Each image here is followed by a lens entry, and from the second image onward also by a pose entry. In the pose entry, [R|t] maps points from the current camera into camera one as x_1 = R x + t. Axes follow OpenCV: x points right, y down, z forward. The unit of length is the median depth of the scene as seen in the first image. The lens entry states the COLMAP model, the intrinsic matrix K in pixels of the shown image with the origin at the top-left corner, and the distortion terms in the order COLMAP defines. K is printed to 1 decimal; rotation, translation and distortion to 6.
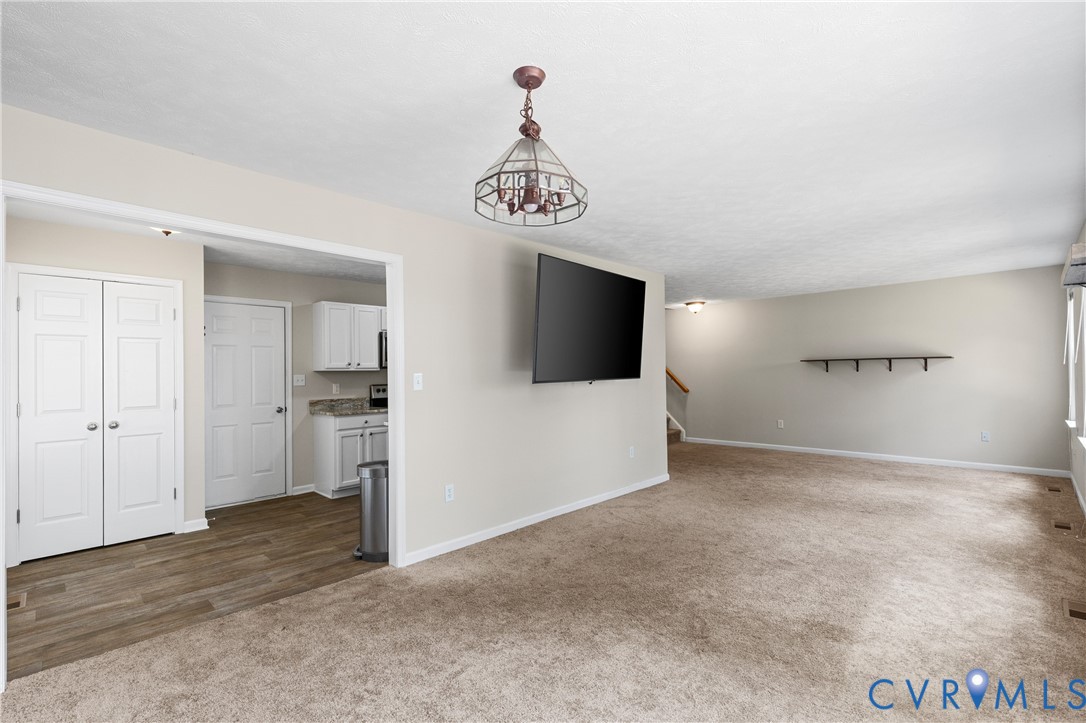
lens RADIAL K [[547.8, 0, 543.0], [0, 547.8, 361.5], [0, 0, 1]] dist [0.000144, 0.000748]
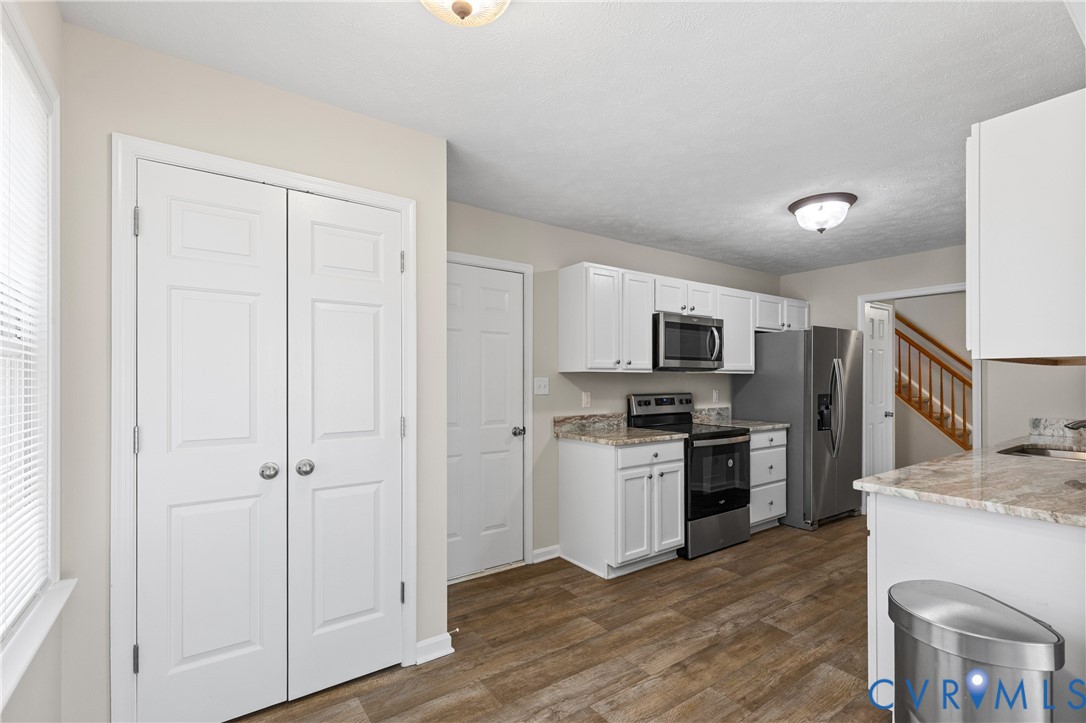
lens RADIAL K [[508.4, 0, 548.1], [0, 508.4, 377.9], [0, 0, 1]] dist [-0.003438, -0.000312]
pose [[0.992704, 0.016326, -0.119466, -0.378648], [-0.014248, 0.999732, 0.018230, 0.014137], [0.119732, -0.016395, 0.992671, 0.418479]]
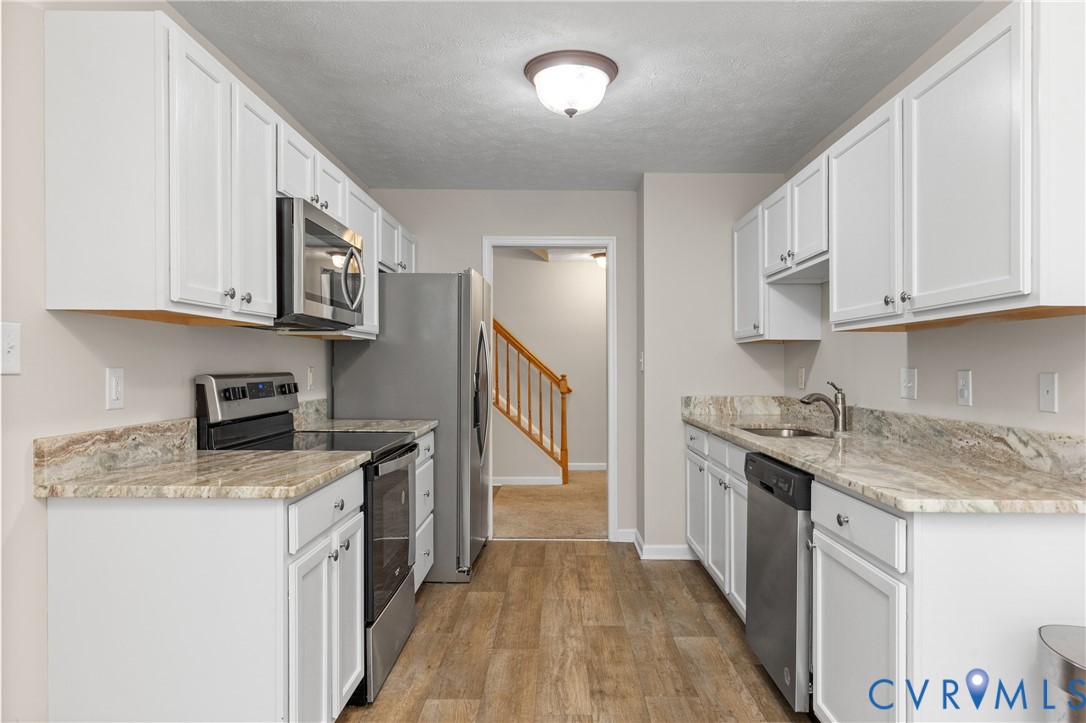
lens RADIAL K [[690.6, 0, 545.9], [0, 690.6, 369.0], [0, 0, 1]] dist [-0.001808, -0.000491]
pose [[0.673383, 0.016841, 0.739102, -0.516591], [-0.029972, 0.999540, 0.004531, 0.036209], [-0.738686, -0.025203, 0.673578, 0.692053]]
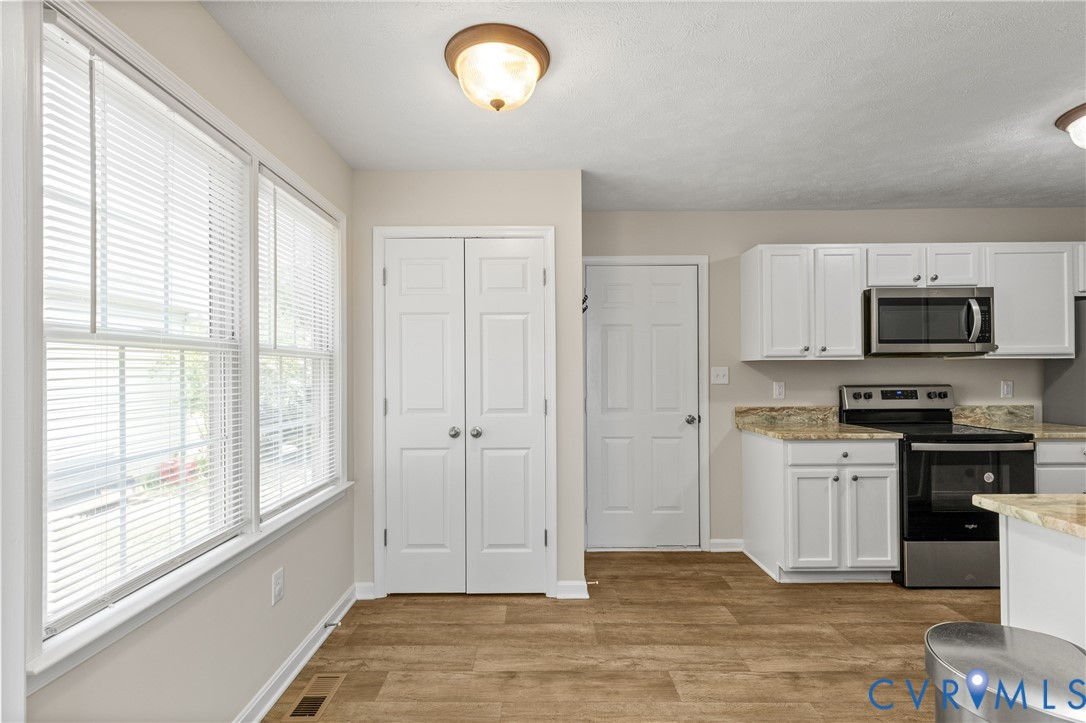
lens RADIAL K [[504.3, 0, 509.6], [0, 504.3, 367.7], [0, 0, 1]] dist [-0.005094, -0.001418]
pose [[0.705962, 0.007076, -0.708214, -0.207185], [0.008225, 0.999801, 0.018188, 0.012925], [0.708202, -0.018665, 0.705763, 0.421820]]
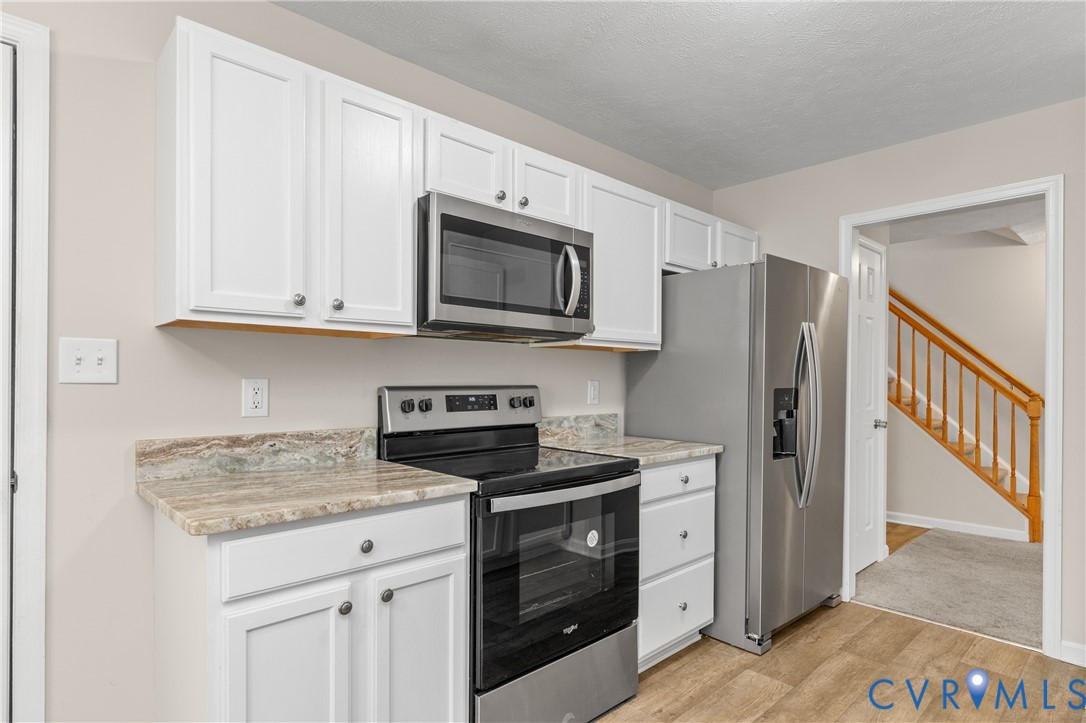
lens RADIAL K [[573.4, 0, 571.4], [0, 573.4, 384.6], [0, 0, 1]] dist [0.002437, 0.000307]
pose [[0.998830, 0.022403, 0.042861, -0.250744], [-0.023514, 0.999396, 0.025598, 0.034934], [-0.042262, -0.026576, 0.998753, 0.764214]]
